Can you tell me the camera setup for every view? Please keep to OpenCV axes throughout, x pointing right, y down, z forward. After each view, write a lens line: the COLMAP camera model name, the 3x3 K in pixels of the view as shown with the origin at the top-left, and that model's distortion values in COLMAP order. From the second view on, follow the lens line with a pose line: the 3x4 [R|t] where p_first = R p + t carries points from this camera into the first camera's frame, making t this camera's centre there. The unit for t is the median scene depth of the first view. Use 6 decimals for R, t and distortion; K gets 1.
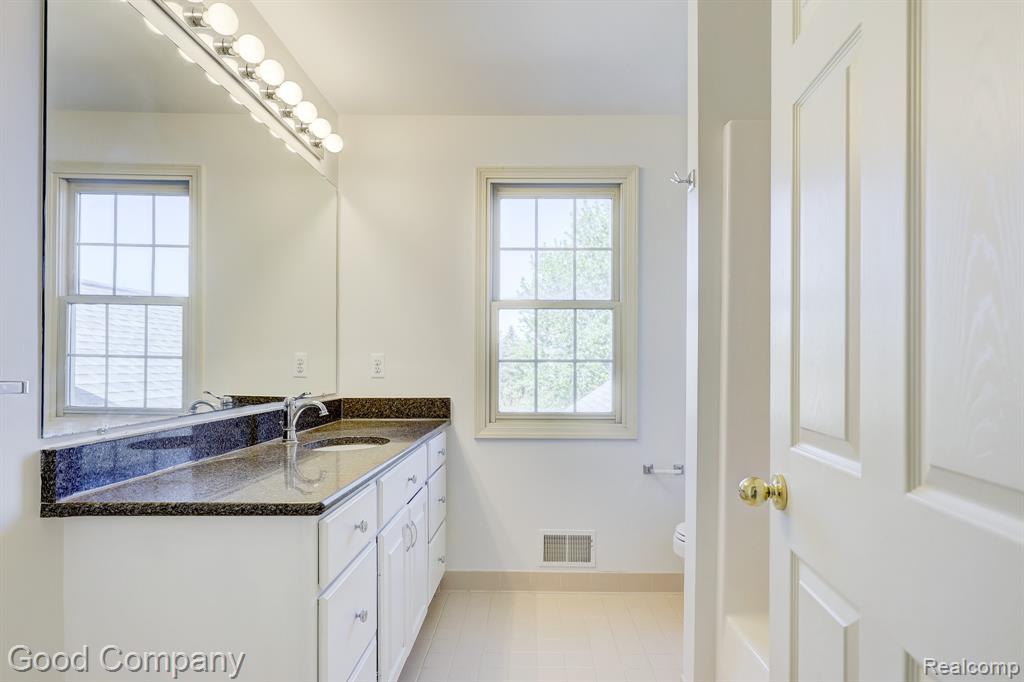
lens RADIAL K [[542.8, 0, 515.5], [0, 542.8, 365.8], [0, 0, 1]] dist [-0.003213, -0.000477]
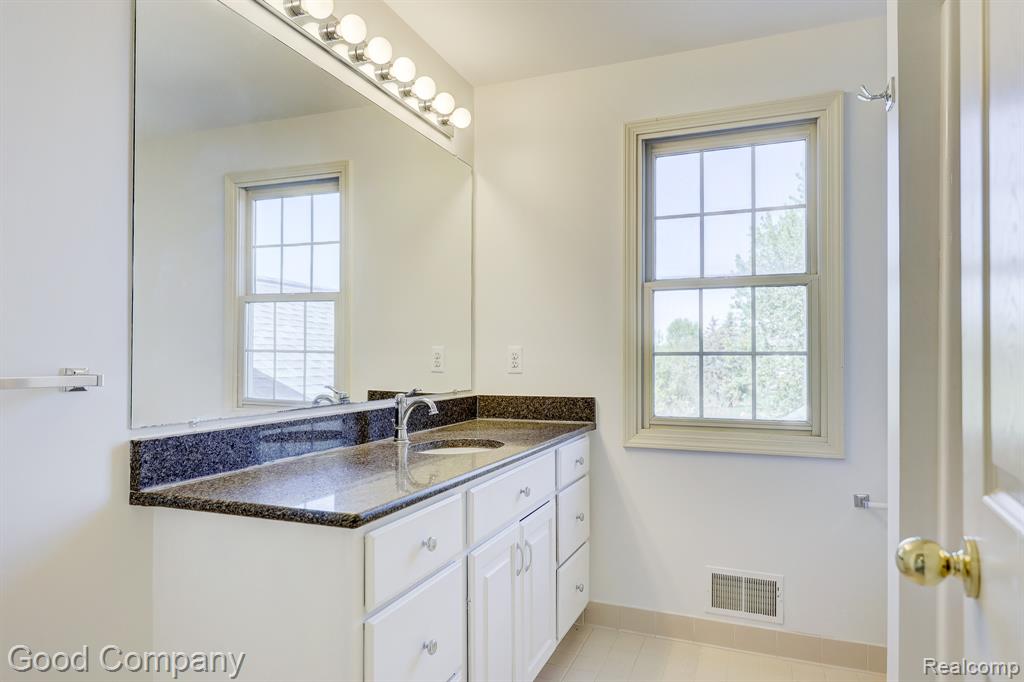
lens RADIAL K [[600.6, 0, 511.2], [0, 600.6, 352.3], [0, 0, 1]] dist [-0.000116, -0.000729]
pose [[0.933751, -0.005596, -0.357881, 0.096750], [0.000885, 0.999911, -0.013328, 0.000585], [0.357923, 0.012128, 0.933672, 0.073660]]
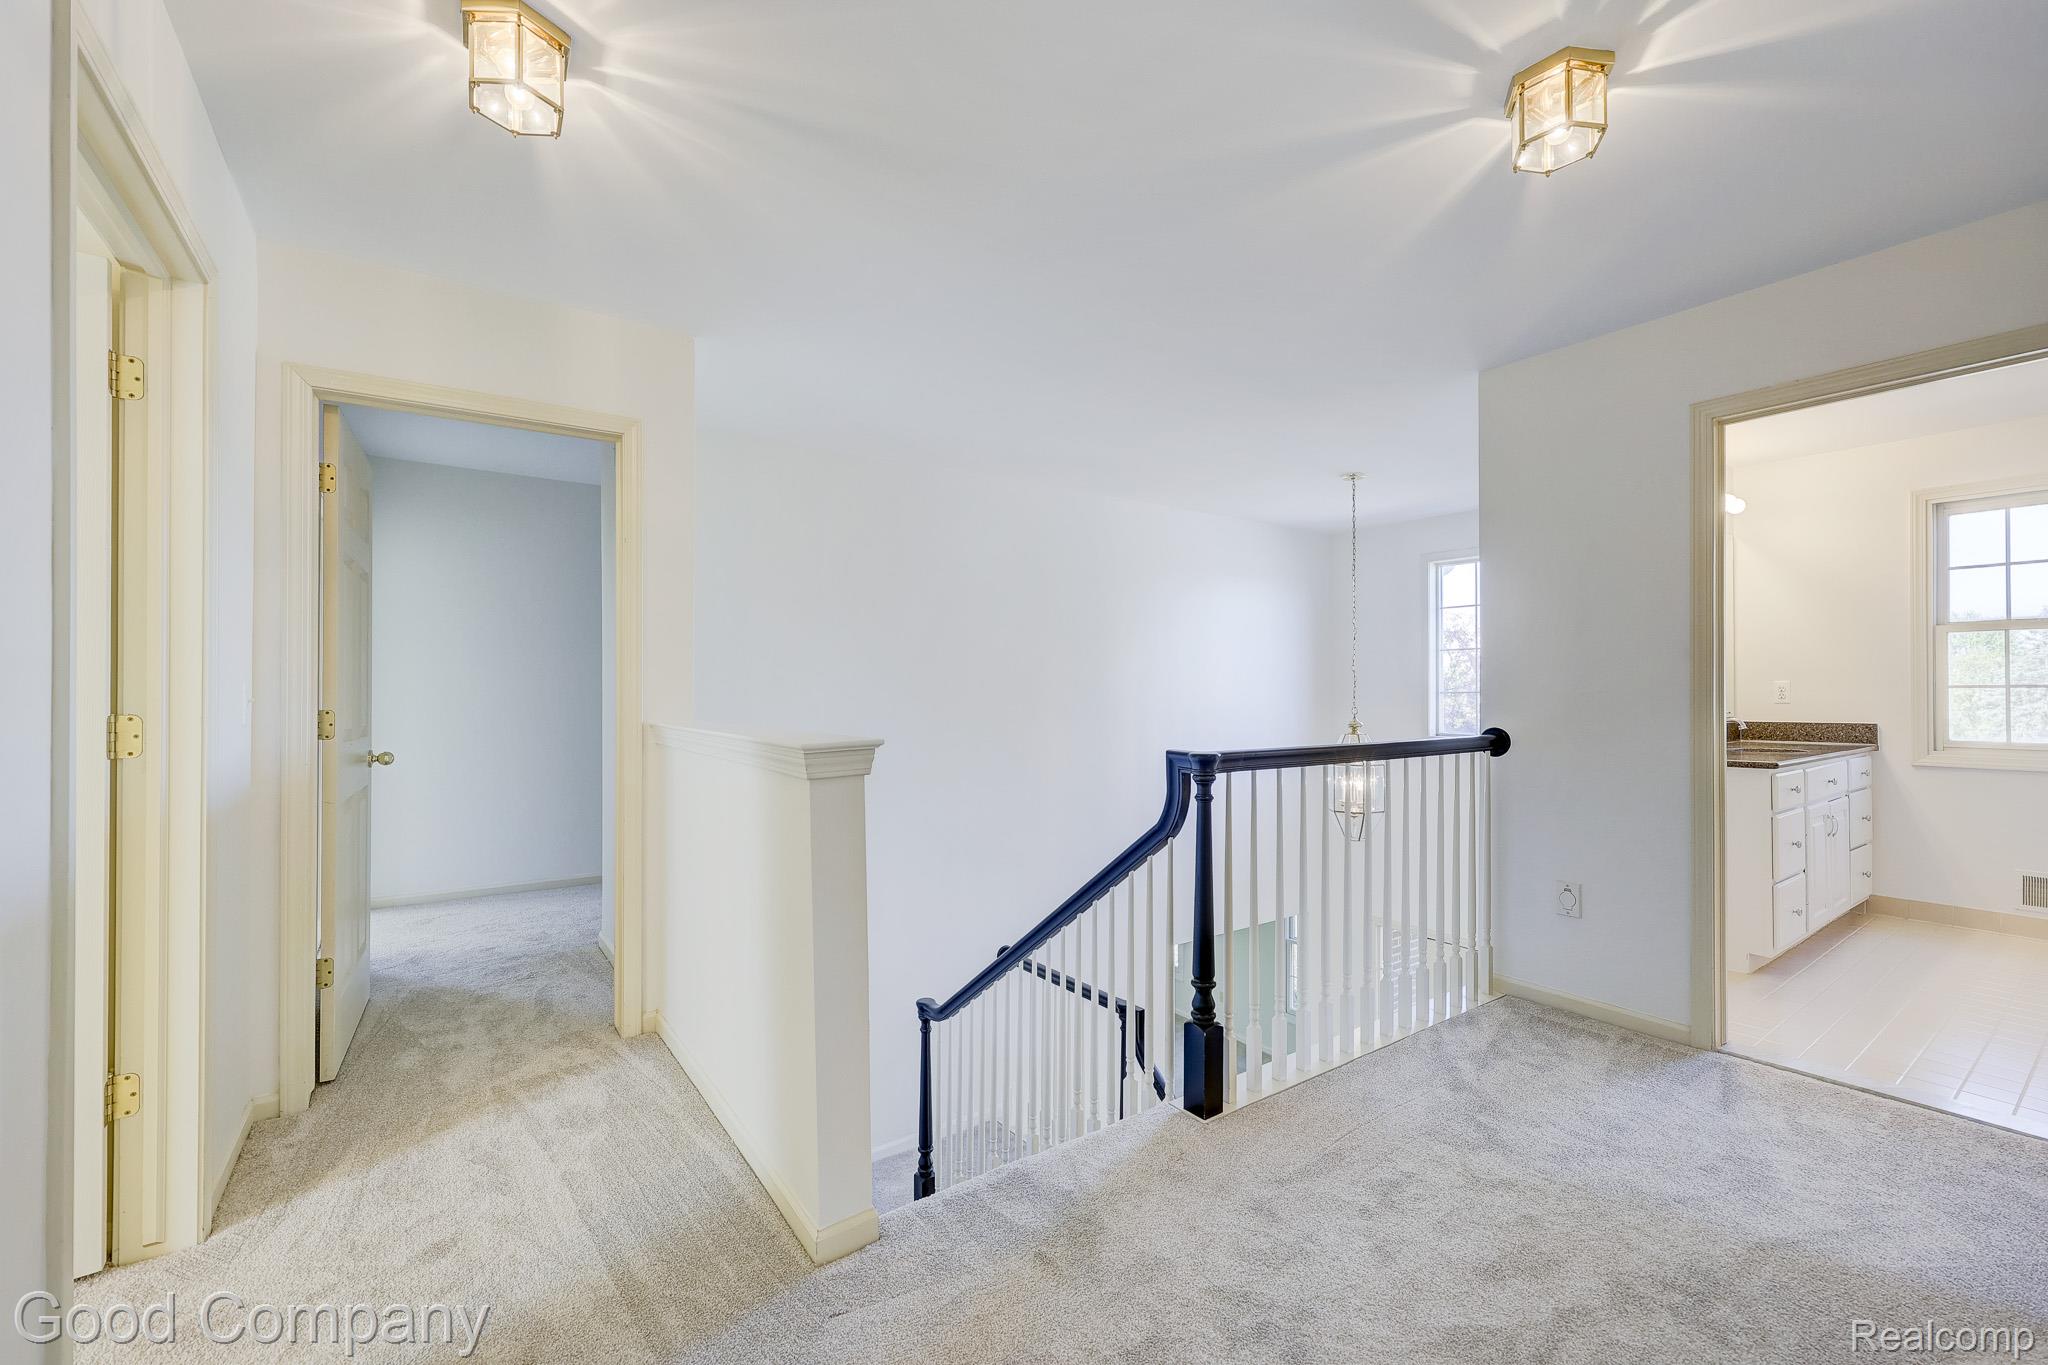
lens RADIAL K [[831.2, 0, 1028.8], [0, 831.2, 689.8], [0, 0, 1]] dist [-0.001205, -0.000302]
pose [[0.600462, -0.008724, -0.799605, 0.171245], [0.000973, 0.999948, -0.010179, 0.010132], [0.799652, 0.005334, 0.600439, -1.218836]]
